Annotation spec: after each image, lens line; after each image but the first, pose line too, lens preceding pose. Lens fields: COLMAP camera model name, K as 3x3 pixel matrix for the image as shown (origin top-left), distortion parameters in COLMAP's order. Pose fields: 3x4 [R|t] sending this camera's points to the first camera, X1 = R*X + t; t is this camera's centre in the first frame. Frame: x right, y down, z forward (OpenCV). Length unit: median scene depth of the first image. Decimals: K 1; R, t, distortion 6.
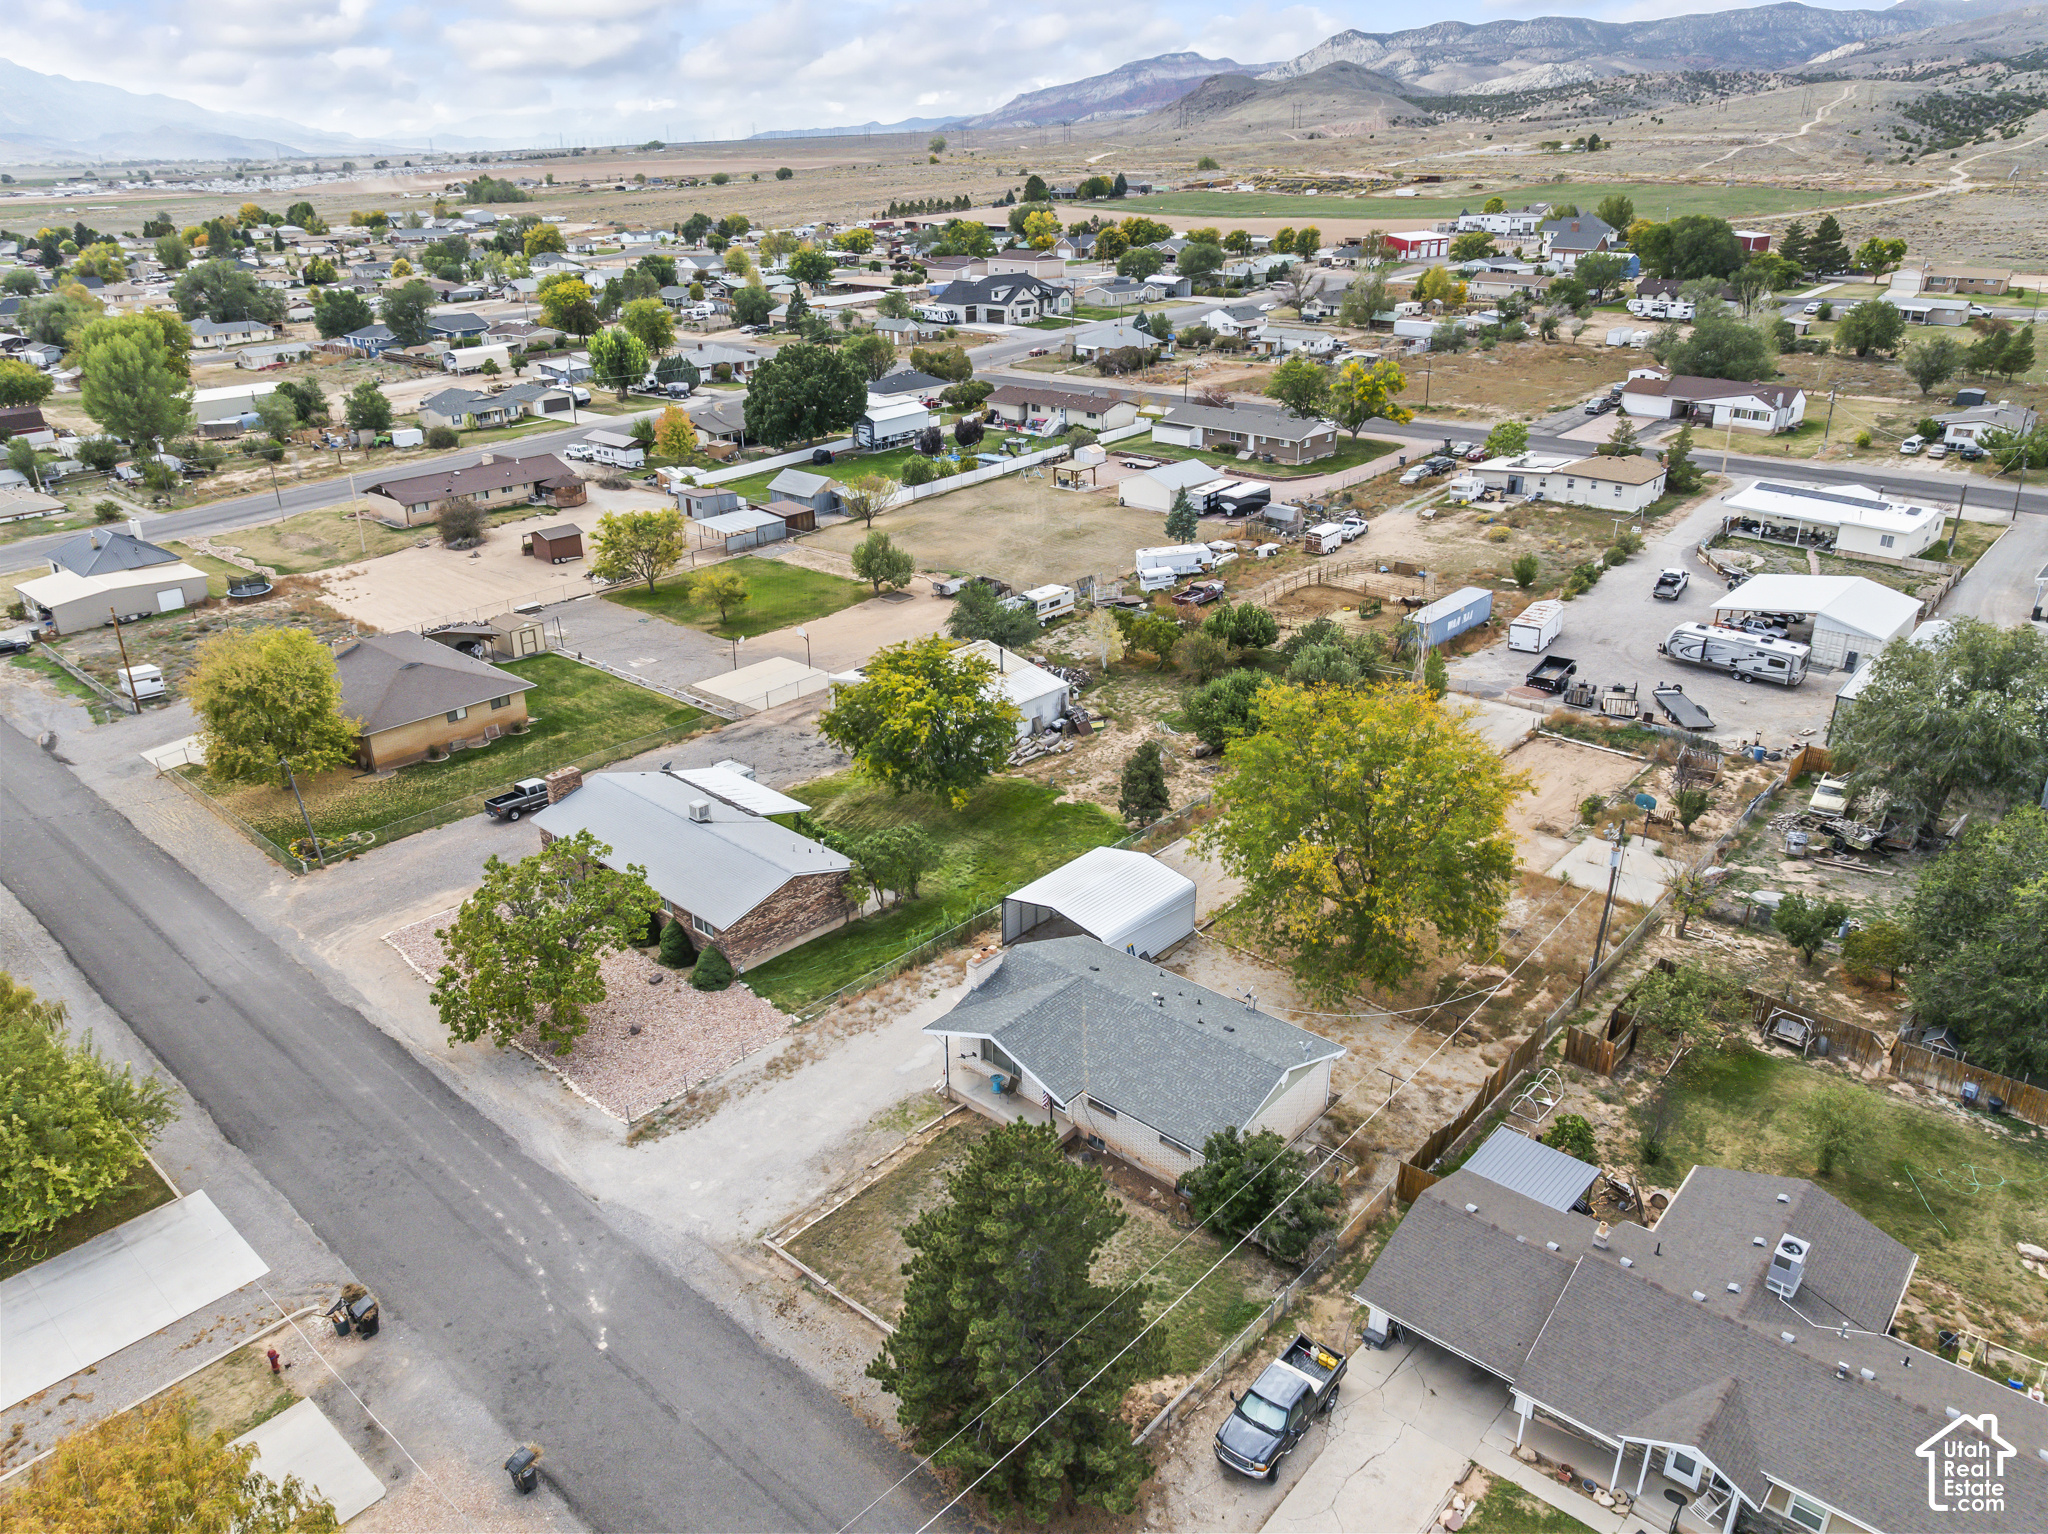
lens RADIAL K [[1433.3, 0, 1033.7], [0, 1433.3, 769.6], [0, 0, 1]] dist [-0.035356, 0.001530]
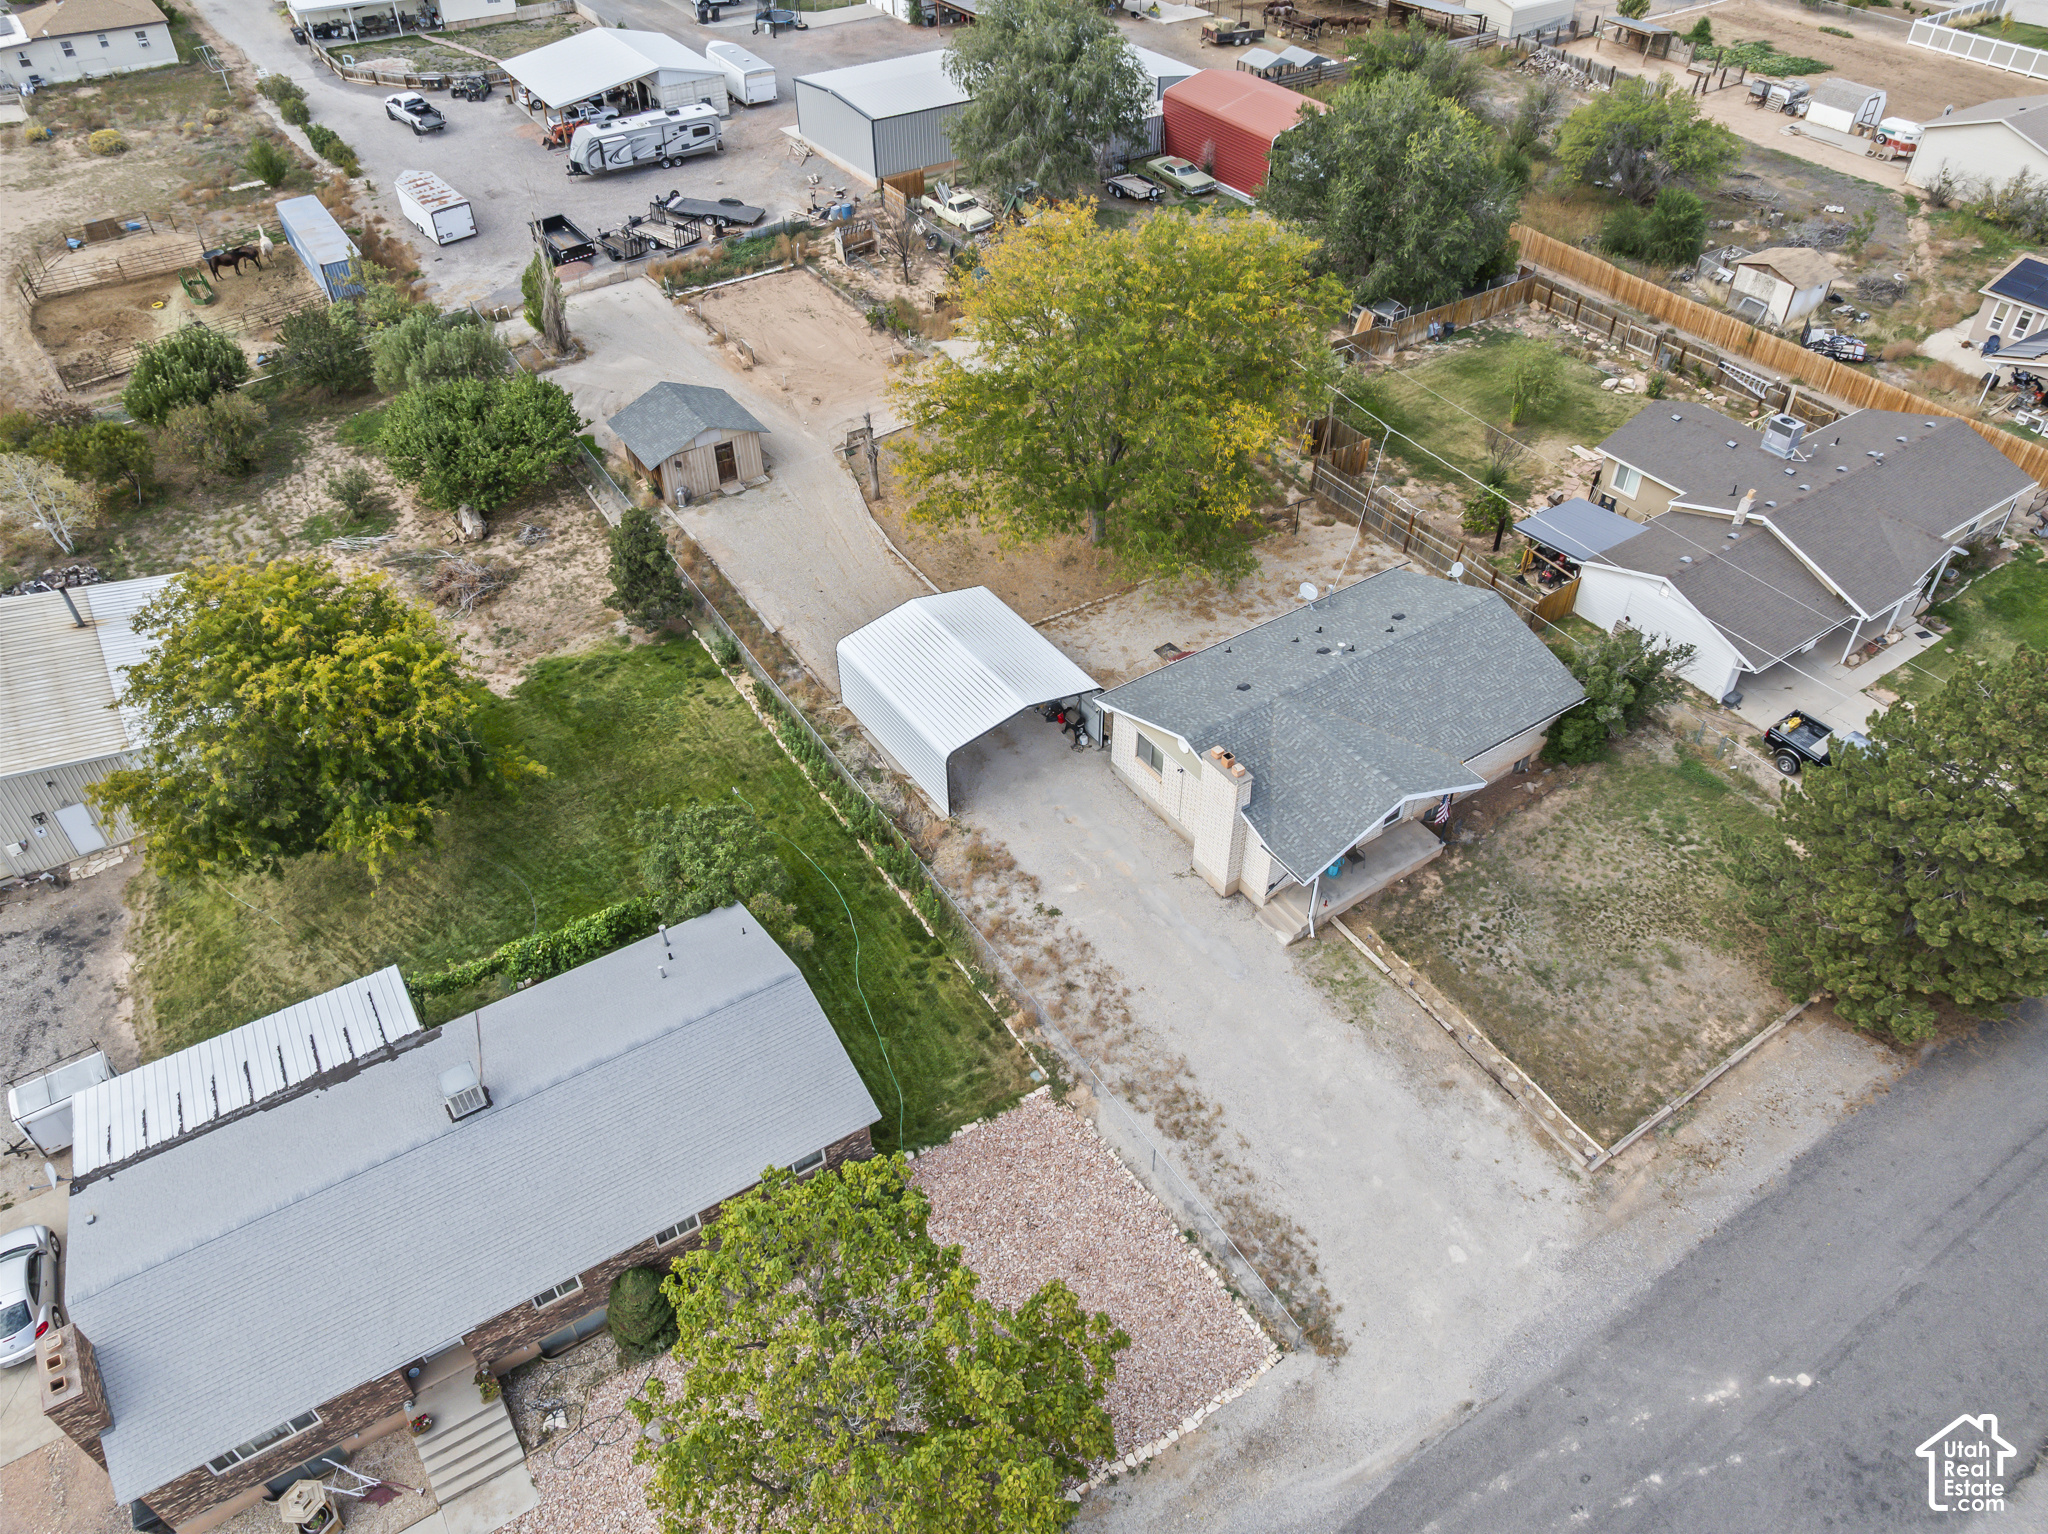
lens RADIAL K [[1439.5, 0, 1033.6], [0, 1439.5, 759.0], [0, 0, 1]] dist [-0.038227, 0.000860]
pose [[0.253470, -0.636034, 0.728845, -0.380859], [0.390136, 0.756670, 0.524638, -0.184956], [-0.885182, 0.151369, 0.439933, 0.521552]]
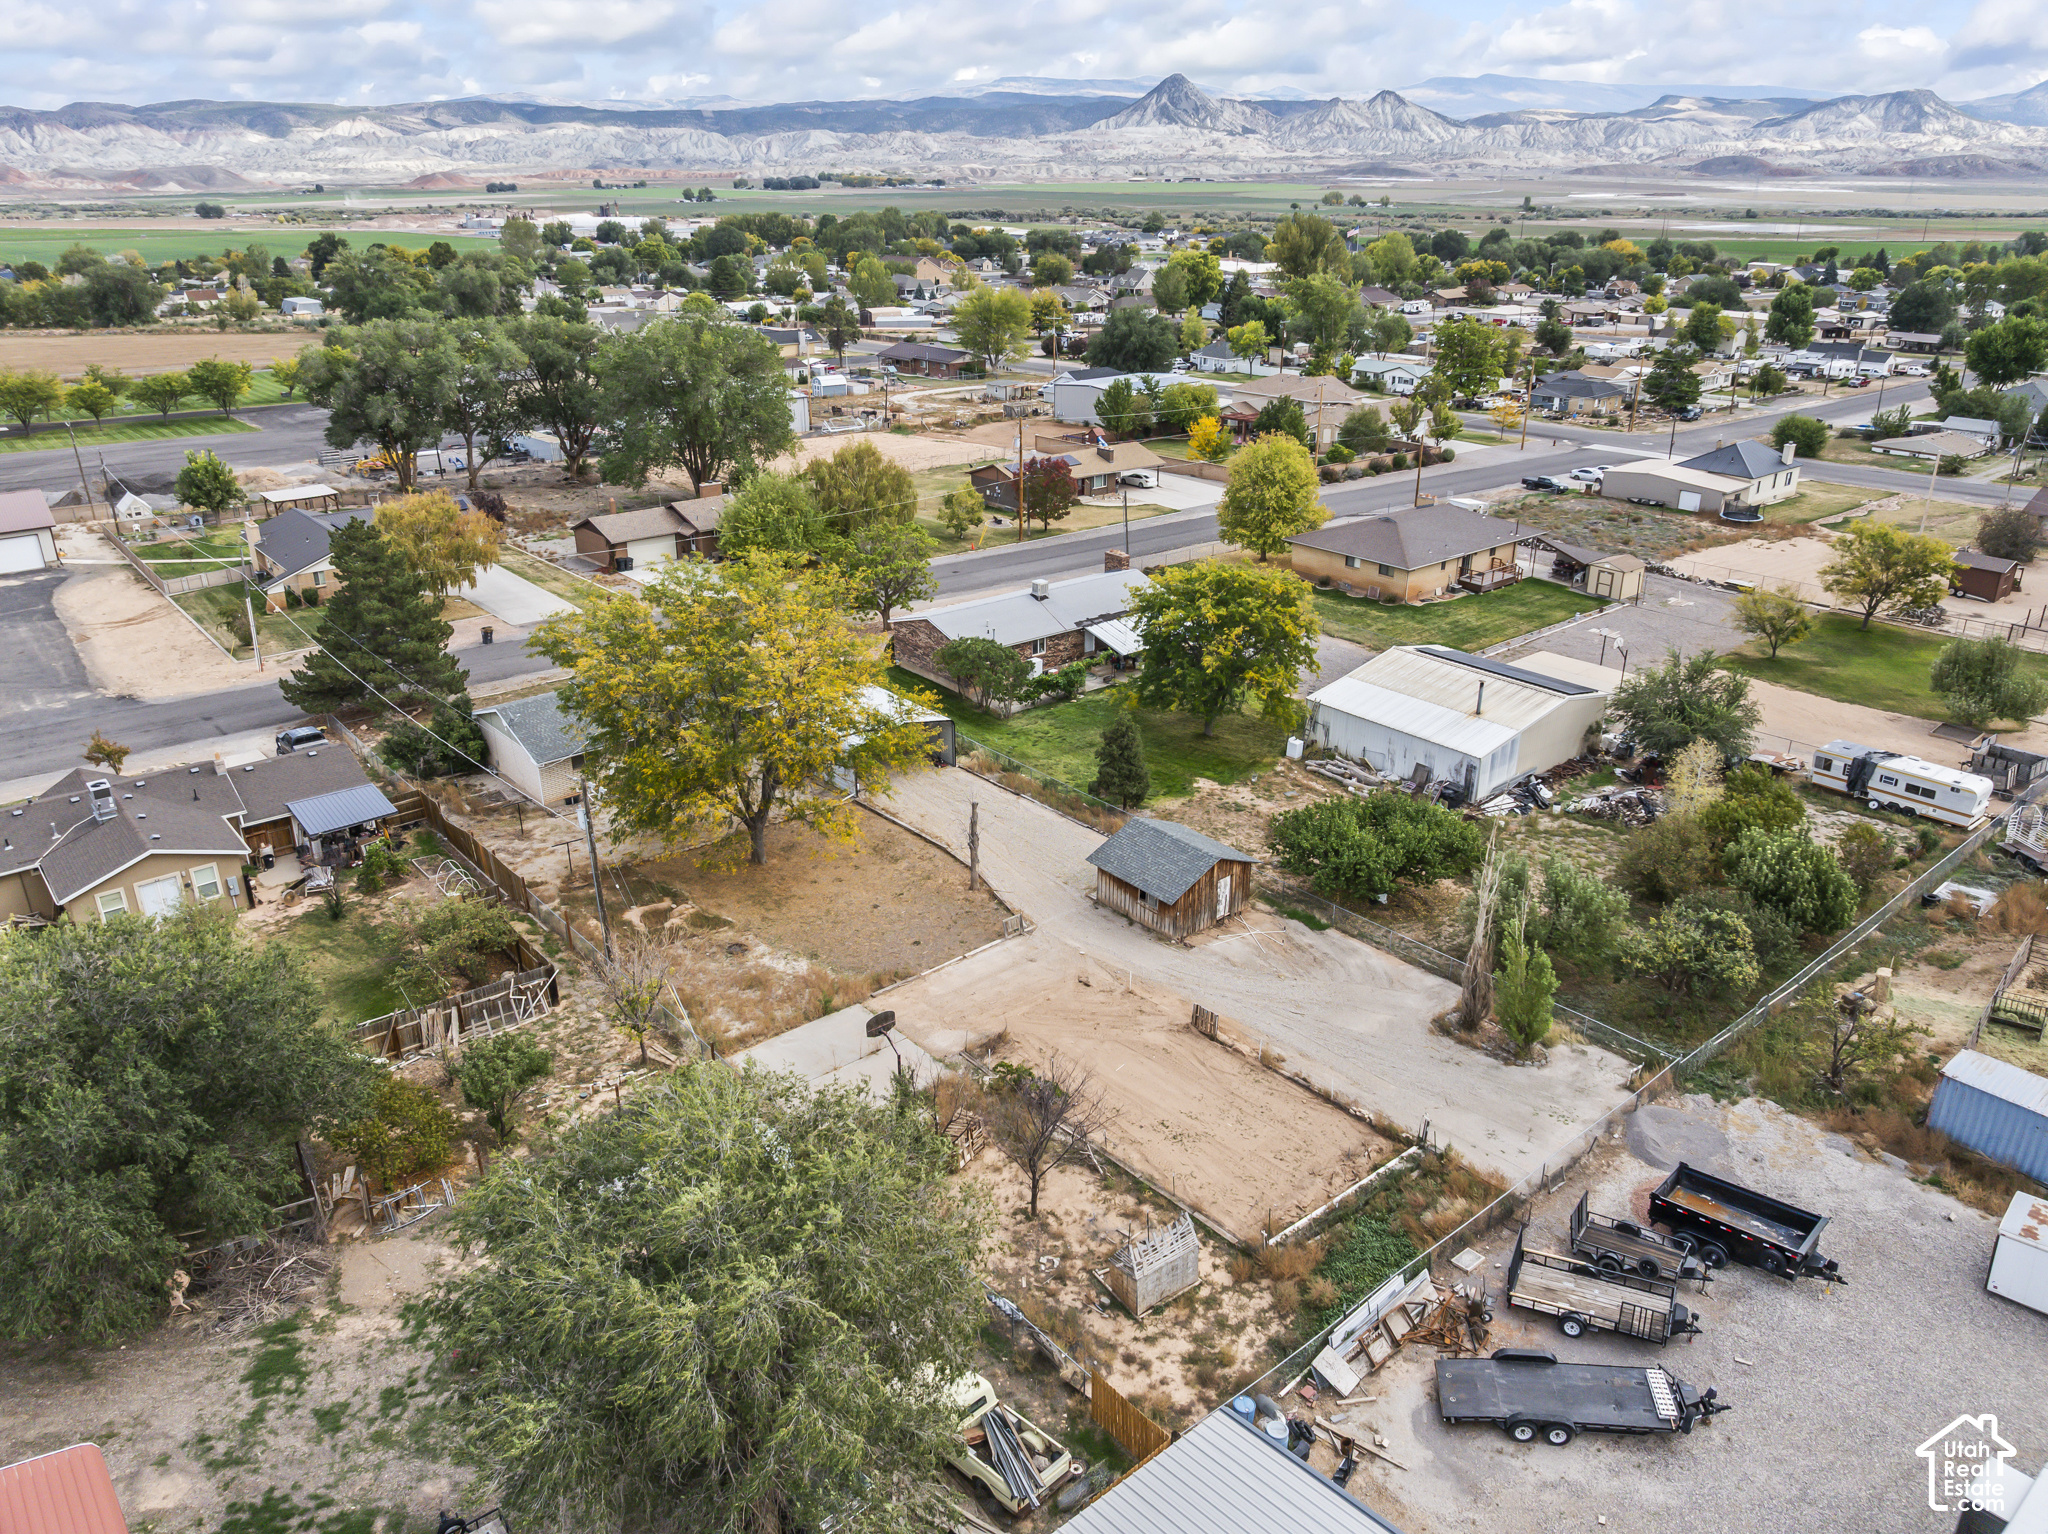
lens RADIAL K [[1430.0, 0, 1034.1], [0, 1430.0, 784.7], [0, 0, 1]] dist [-0.019674, -0.020929]
pose [[-0.141146, 0.397948, -0.906485, 0.797856], [-0.397032, 0.816036, 0.420061, -0.292109], [0.906887, 0.419194, 0.042818, 0.851602]]
